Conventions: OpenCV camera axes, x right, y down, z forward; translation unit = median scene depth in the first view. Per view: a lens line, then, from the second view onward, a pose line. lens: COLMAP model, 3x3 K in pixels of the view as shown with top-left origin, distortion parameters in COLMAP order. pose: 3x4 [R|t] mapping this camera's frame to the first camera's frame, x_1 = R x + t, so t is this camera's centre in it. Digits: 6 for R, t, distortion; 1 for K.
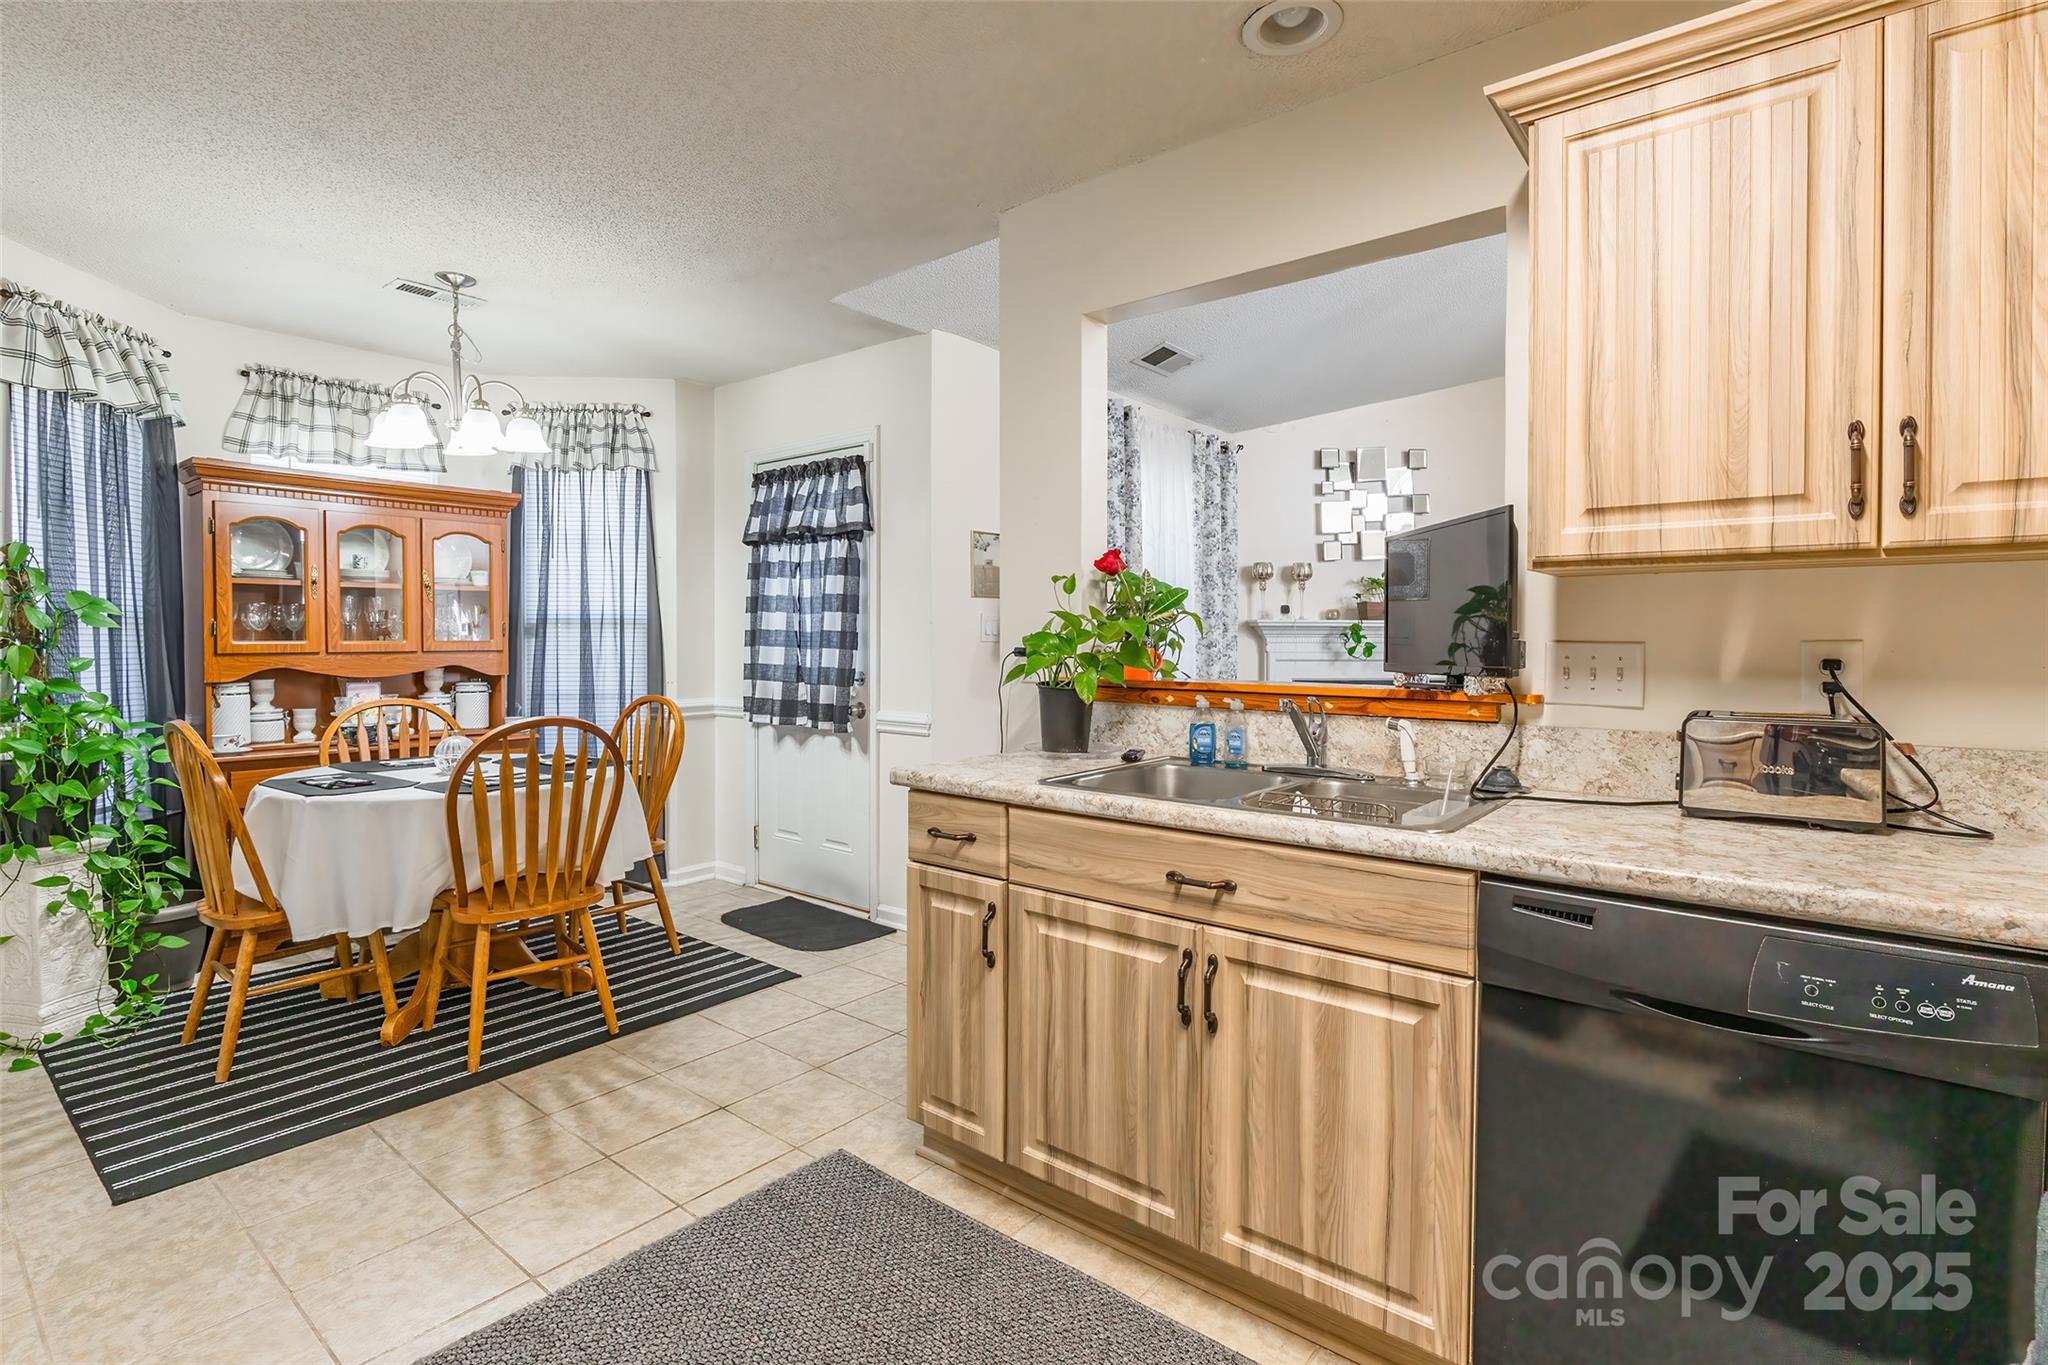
lens RADIAL K [[955.9, 0, 1044.8], [0, 955.9, 677.6], [0, 0, 1]] dist [-0.015873, 0.002631]
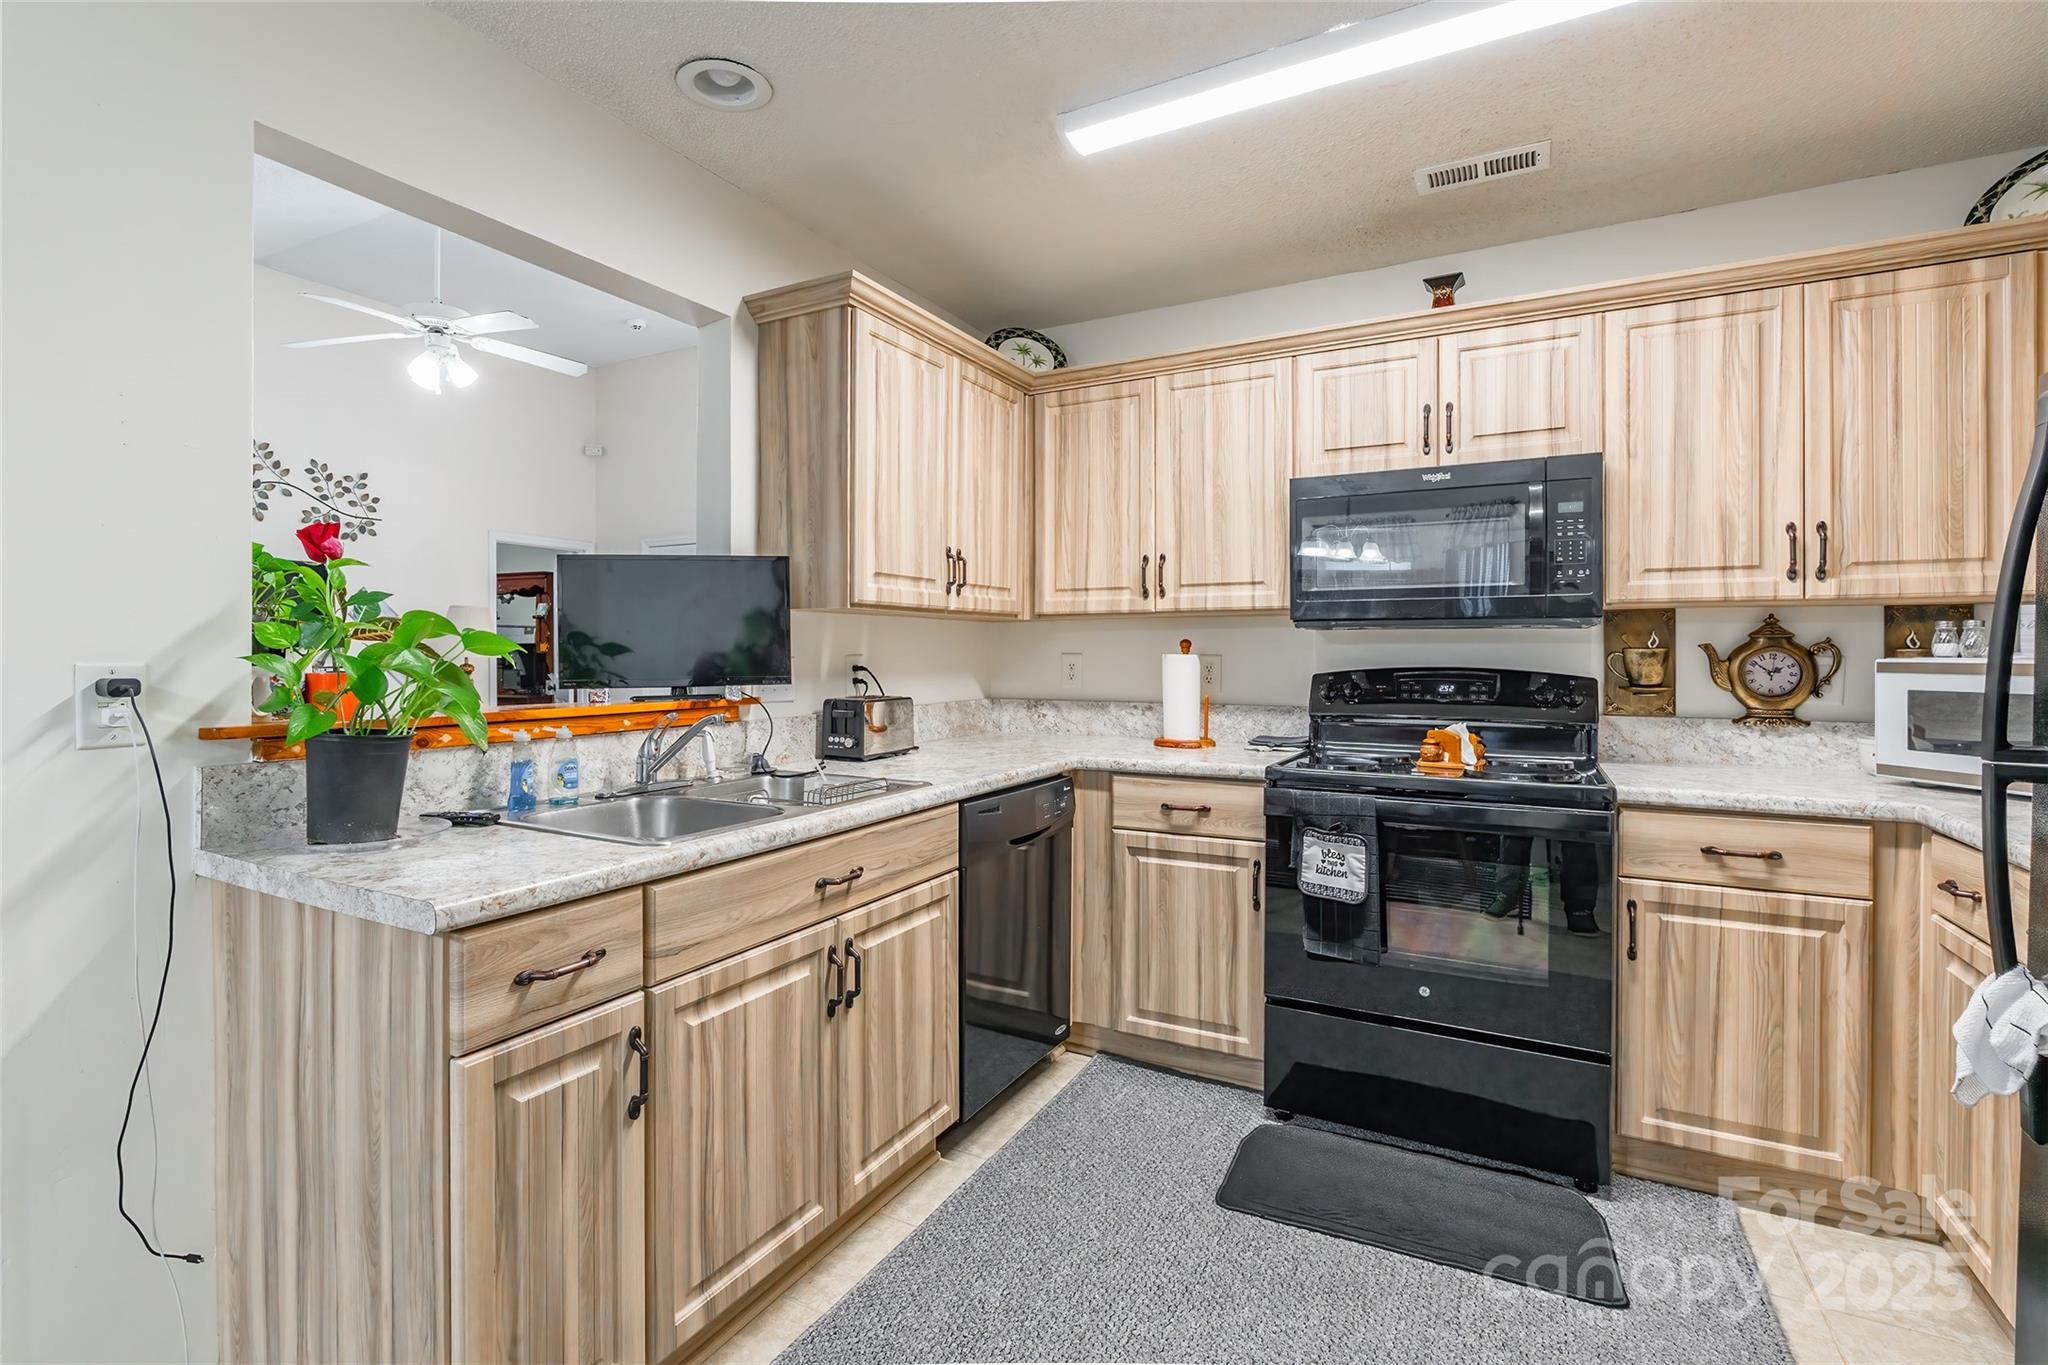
lens RADIAL K [[955.9, 0, 996.1], [0, 955.9, 677.7], [0, 0, 1]] dist [-0.015873, 0.002631]
pose [[-0.161488, -0.029353, 0.986438, -0.392493], [0.043768, 0.998361, 0.036873, -0.020546], [-0.985904, 0.049129, -0.159939, 0.409276]]
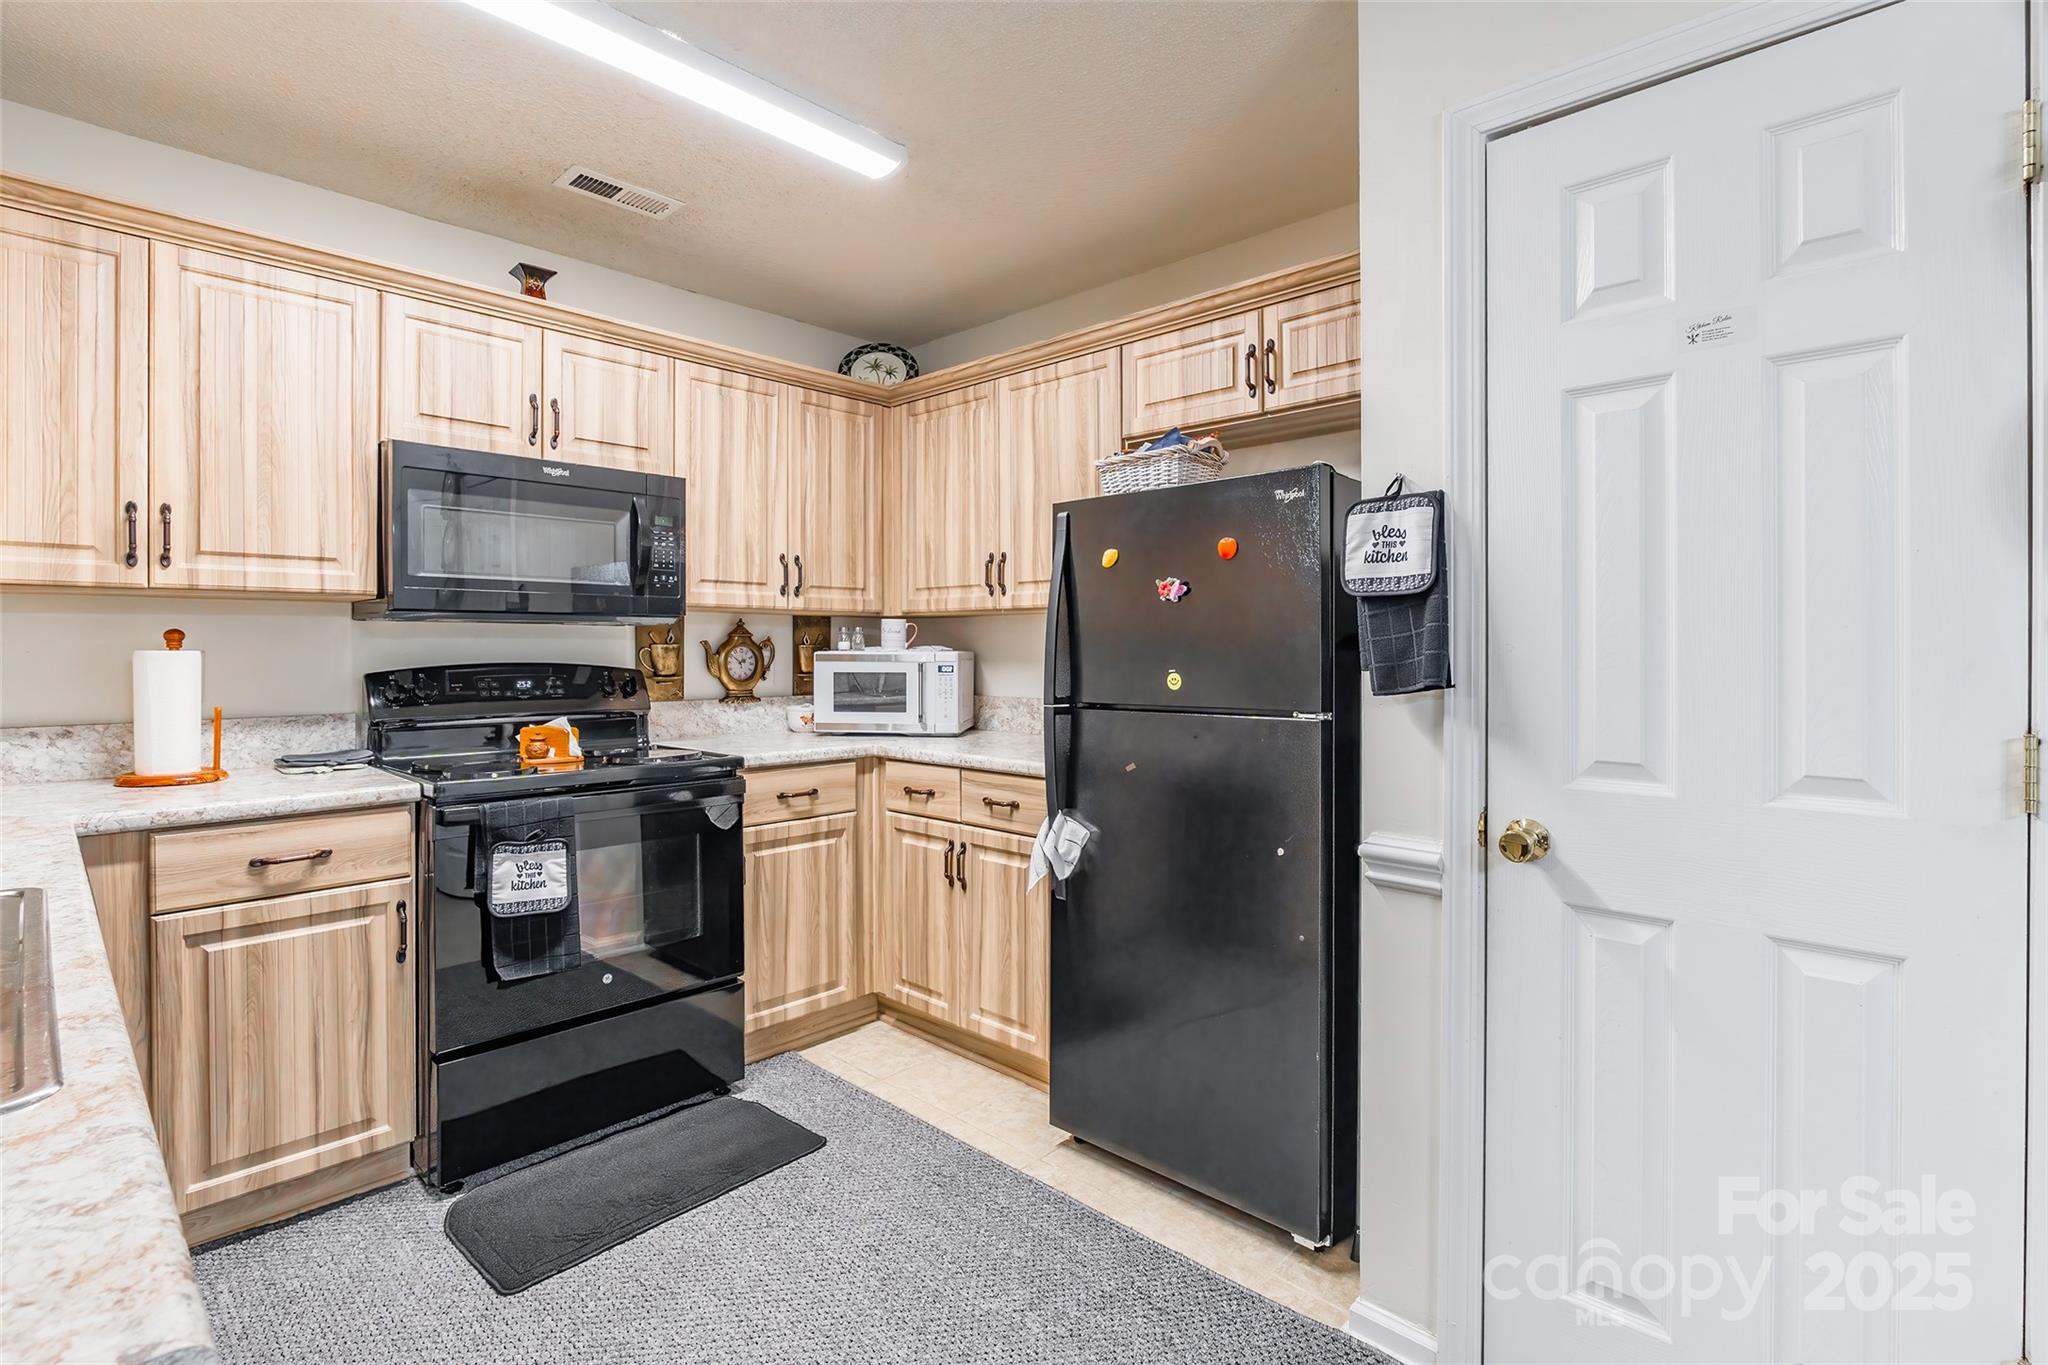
lens RADIAL K [[955.9, 0, 1032.8], [0, 955.9, 674.3], [0, 0, 1]] dist [-0.015873, 0.002631]
pose [[-0.996658, -0.005502, 0.081508, -0.191356], [0.000445, 0.997349, 0.072767, -0.028918], [-0.081692, 0.072560, -0.994013, 0.611935]]
